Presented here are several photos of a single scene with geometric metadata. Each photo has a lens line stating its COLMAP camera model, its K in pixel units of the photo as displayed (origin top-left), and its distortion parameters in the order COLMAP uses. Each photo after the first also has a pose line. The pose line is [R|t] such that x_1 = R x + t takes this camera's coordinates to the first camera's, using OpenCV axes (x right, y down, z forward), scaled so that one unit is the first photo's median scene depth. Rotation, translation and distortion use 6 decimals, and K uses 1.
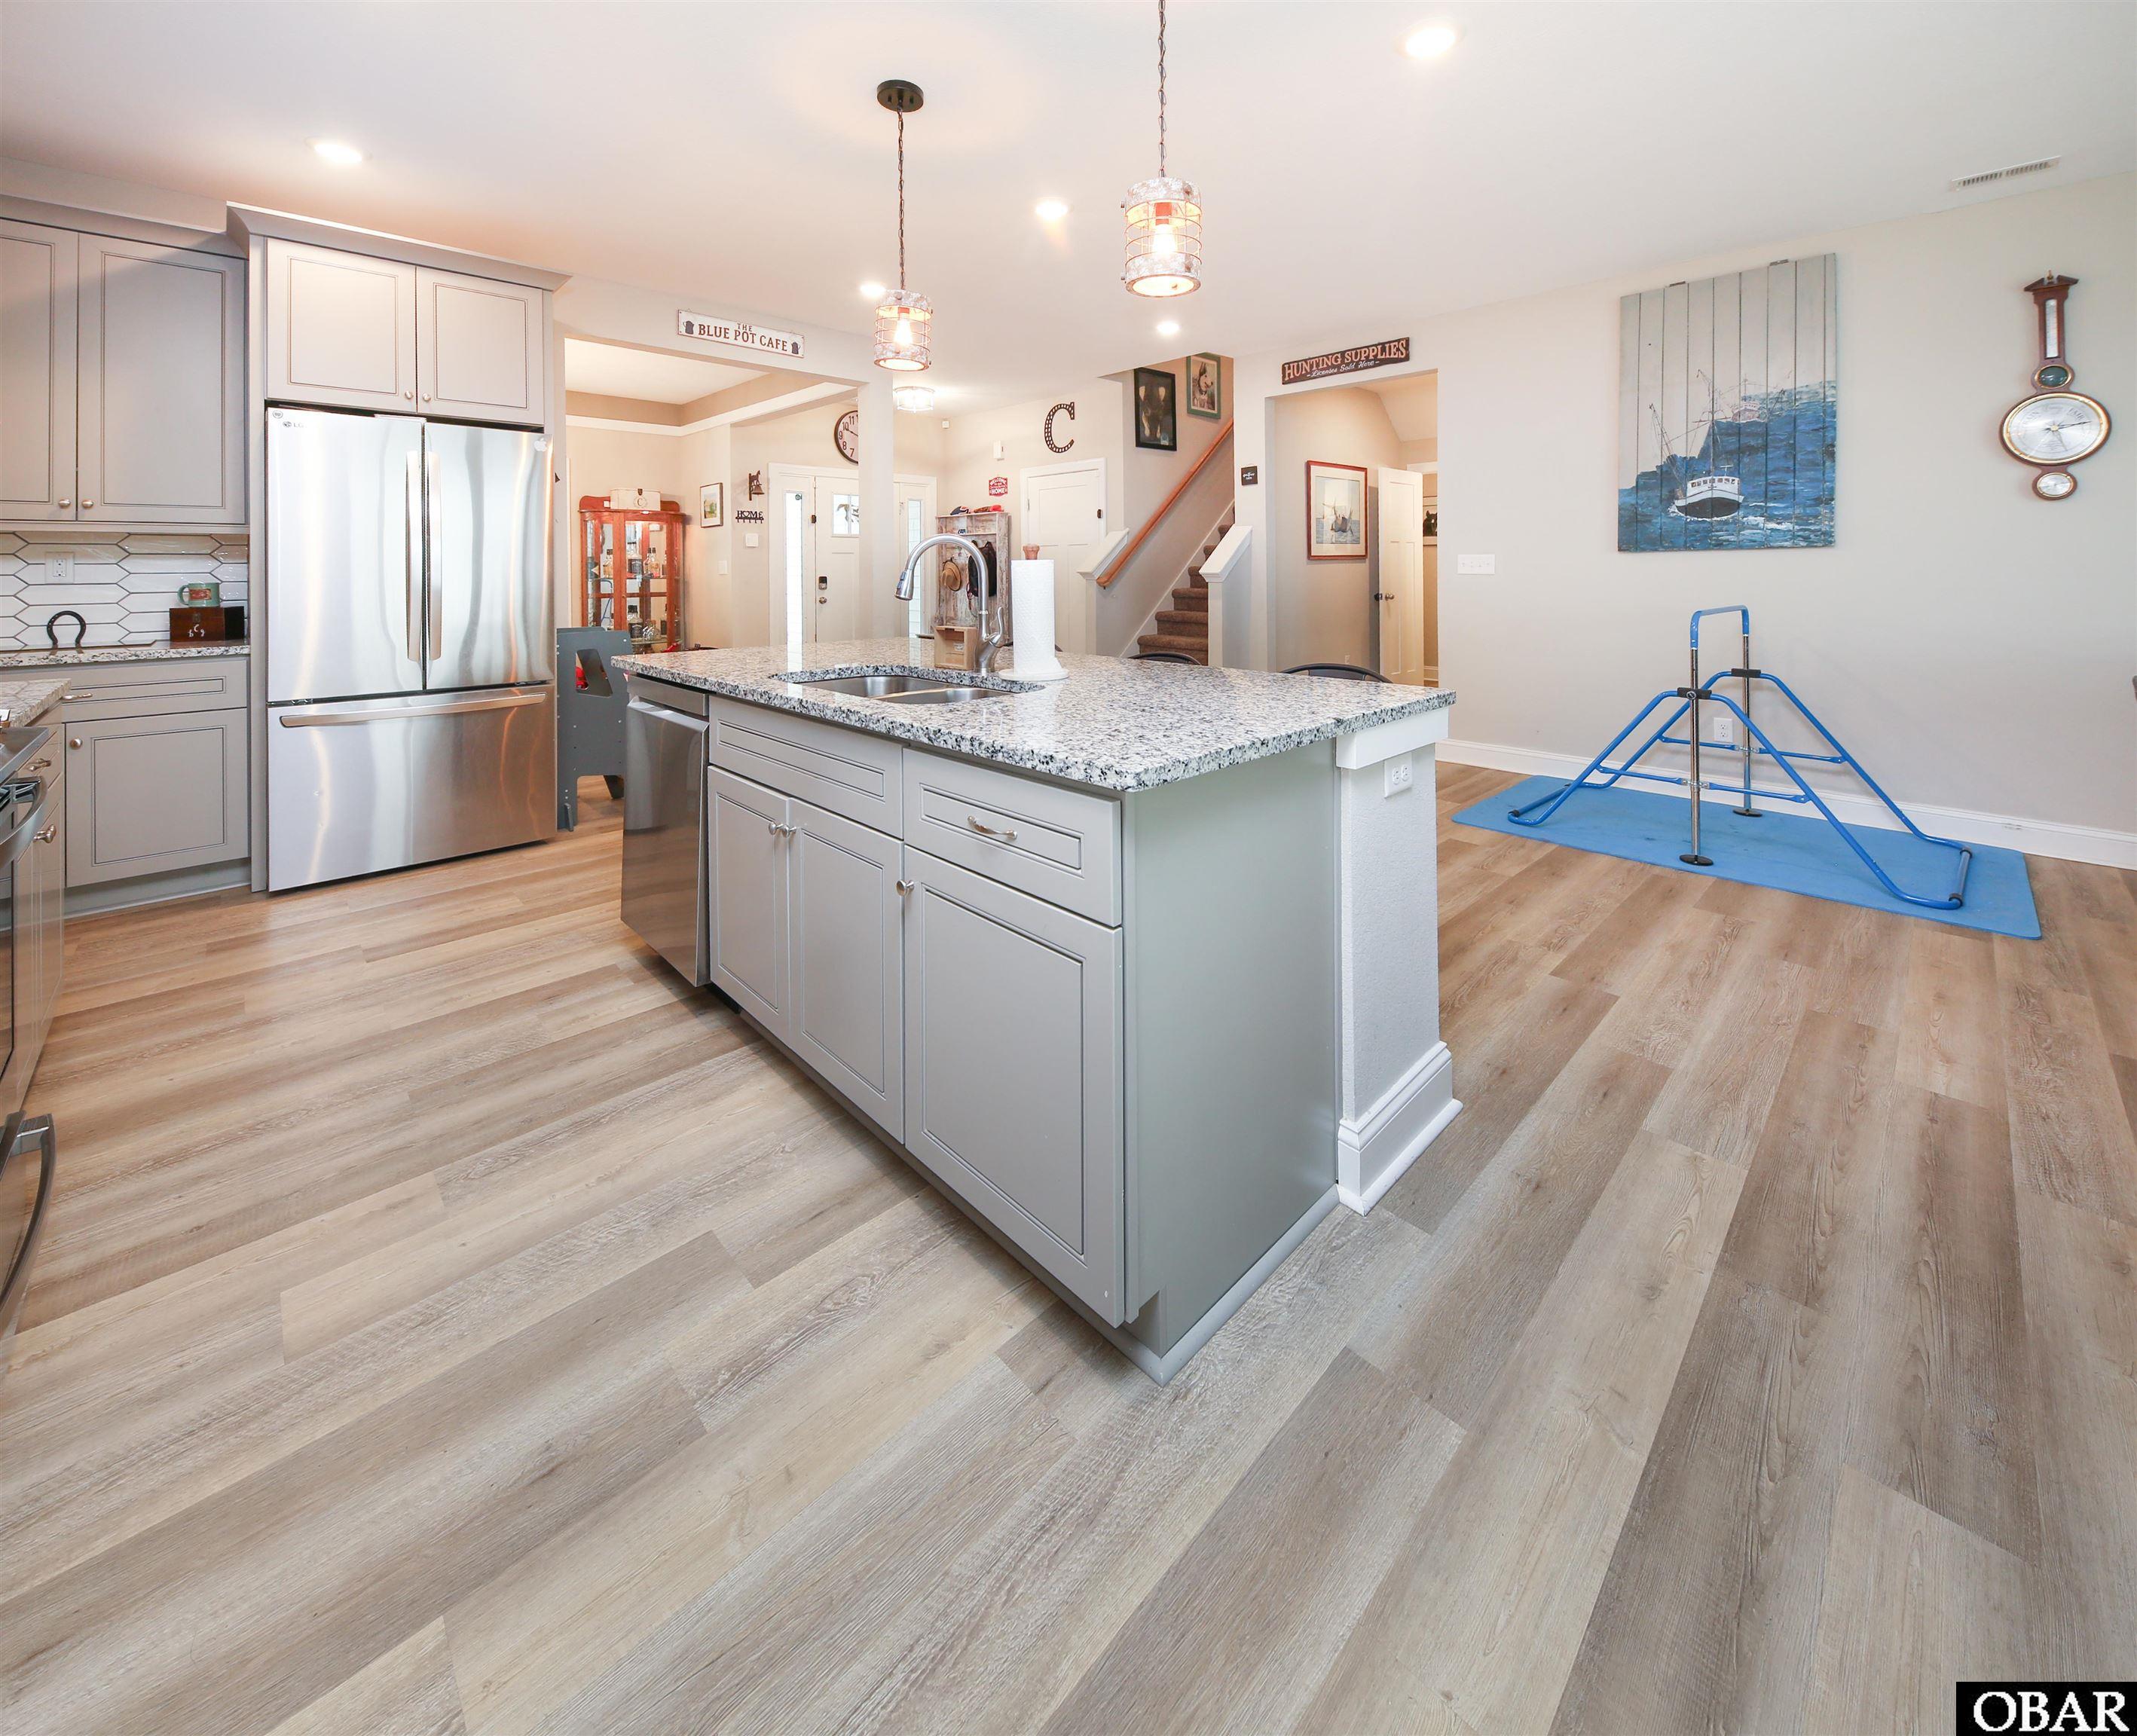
lens RADIAL K [[852.5, 0, 1058.3], [0, 852.5, 566.2], [0, 0, 1]] dist [0.000122, -0.001821]
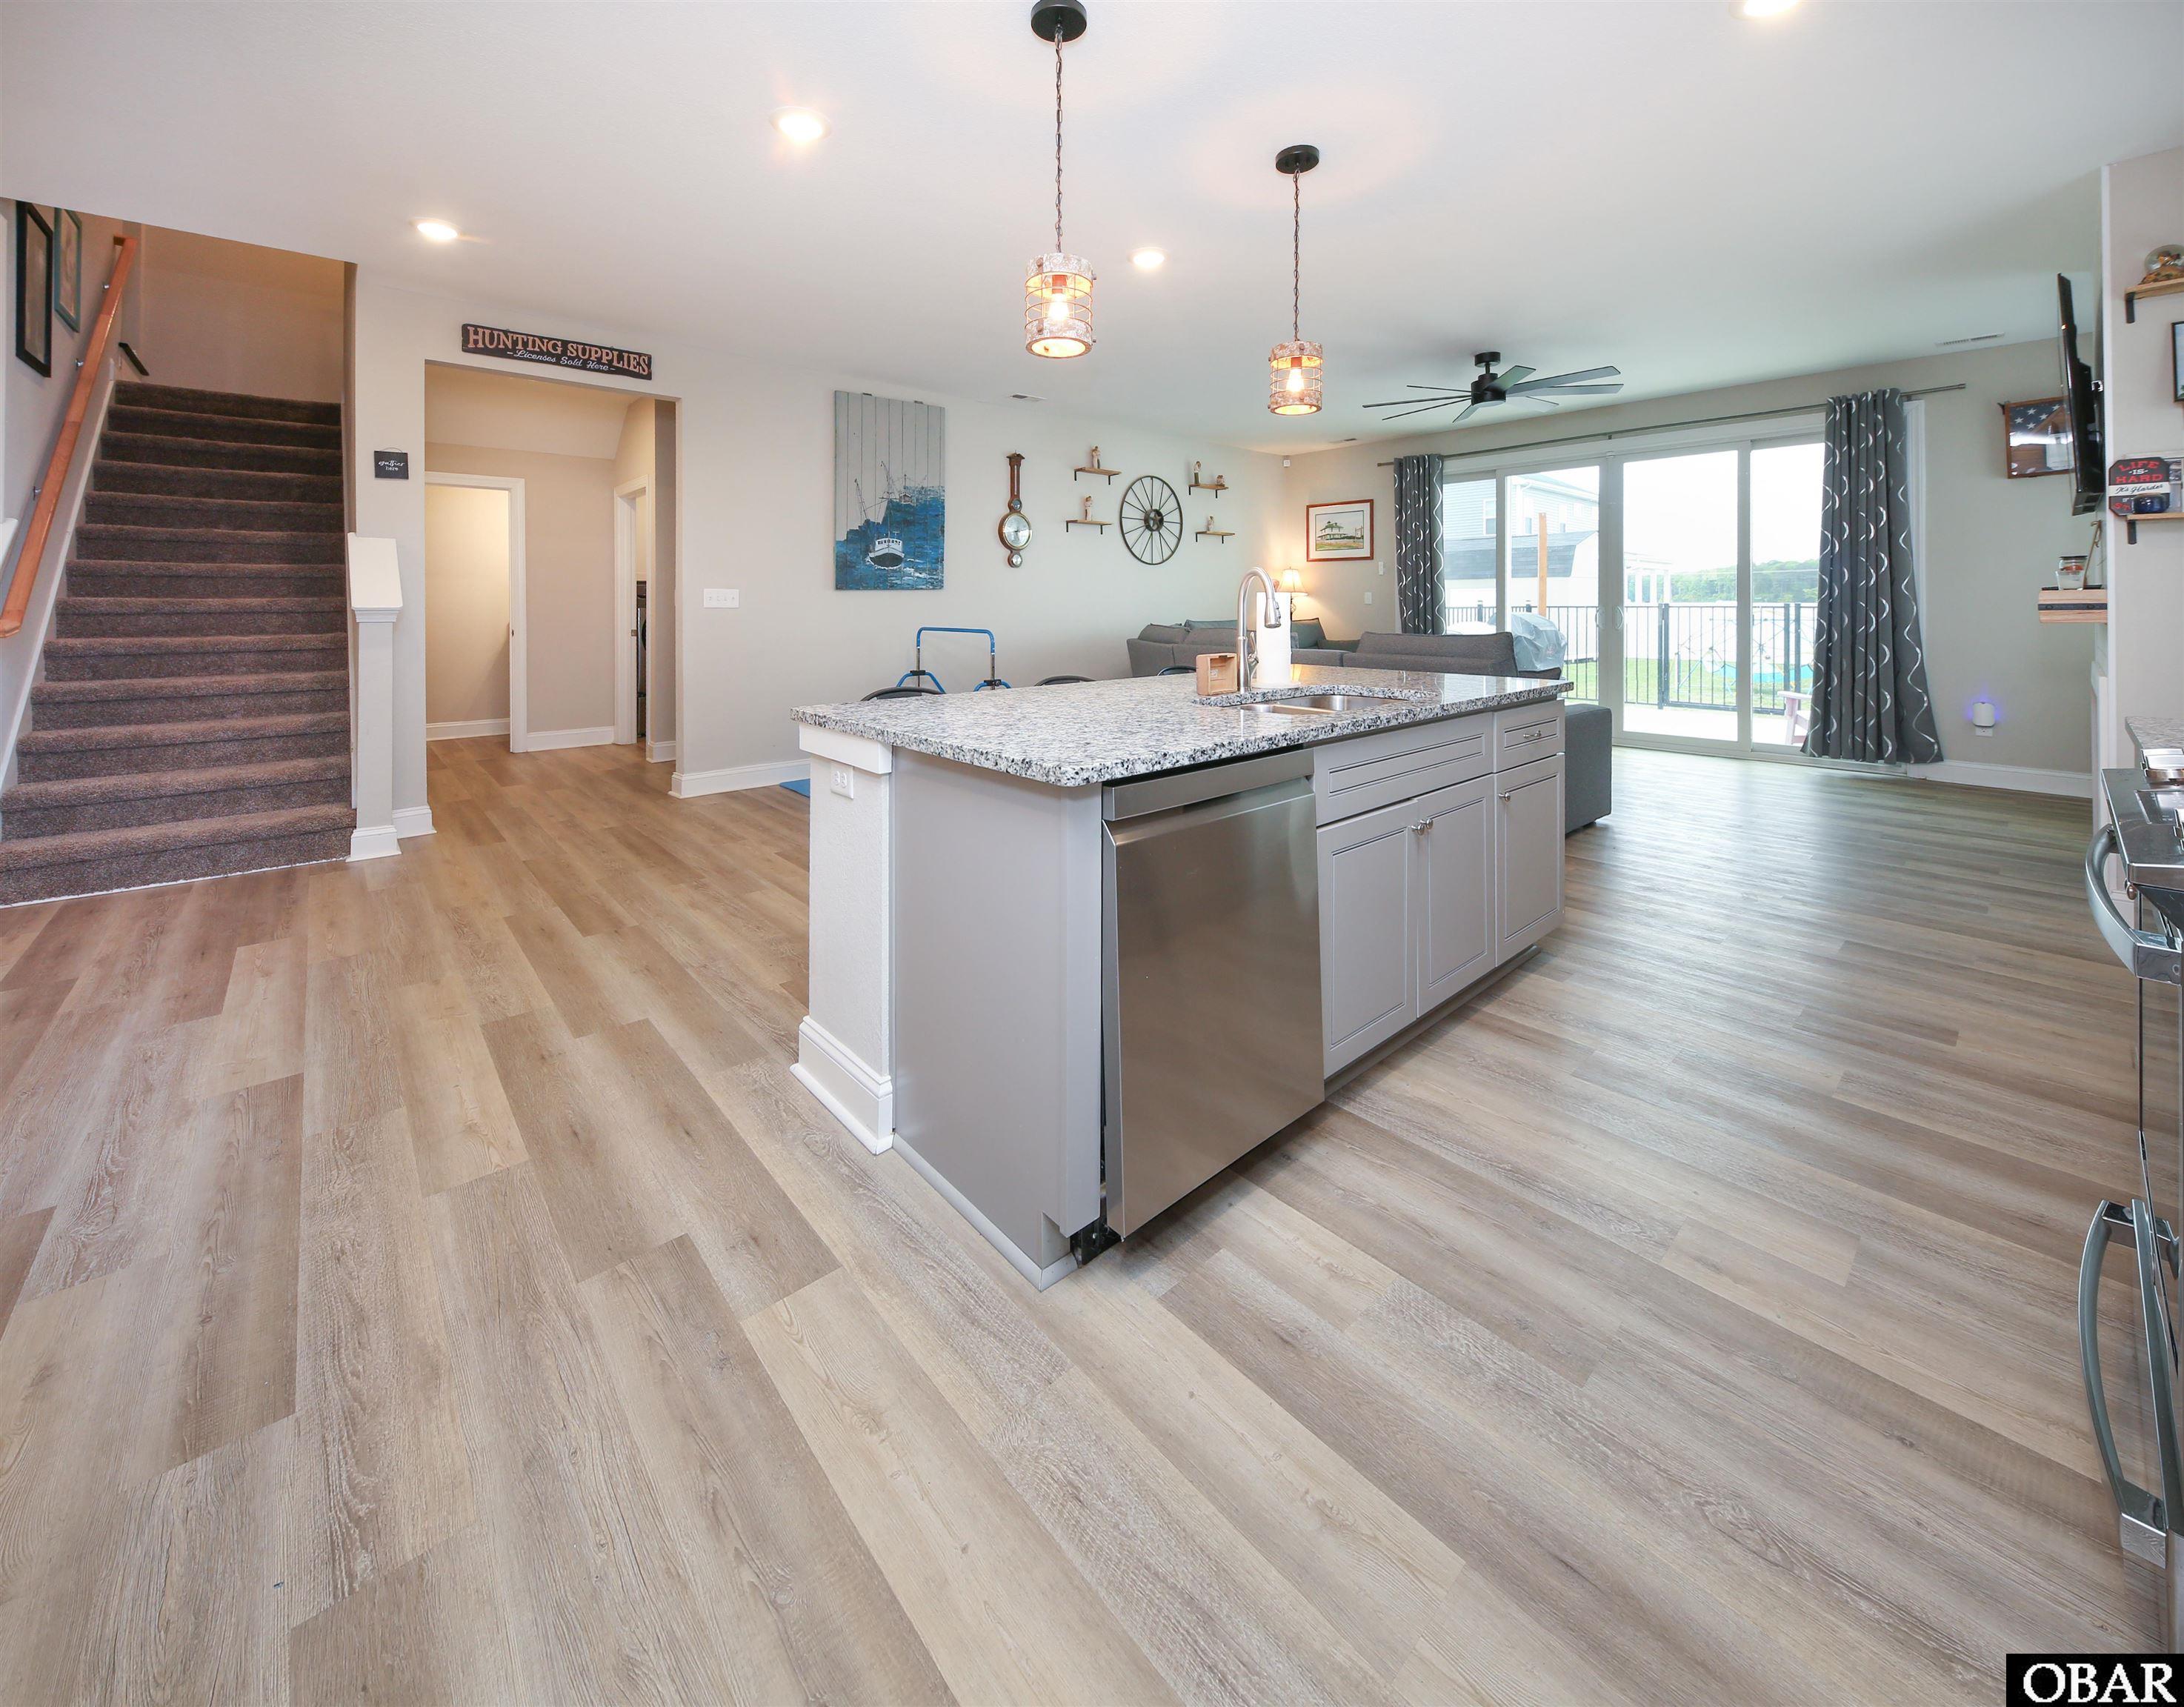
lens RADIAL K [[851.8, 0, 1089.9], [0, 851.8, 617.8], [0, 0, 1]] dist [0.004312, -0.003381]
pose [[0.038692, -0.014242, 0.999150, -0.692853], [-0.002337, 0.999894, 0.014343, 0.006826], [-0.999248, -0.002890, 0.038655, 0.659543]]
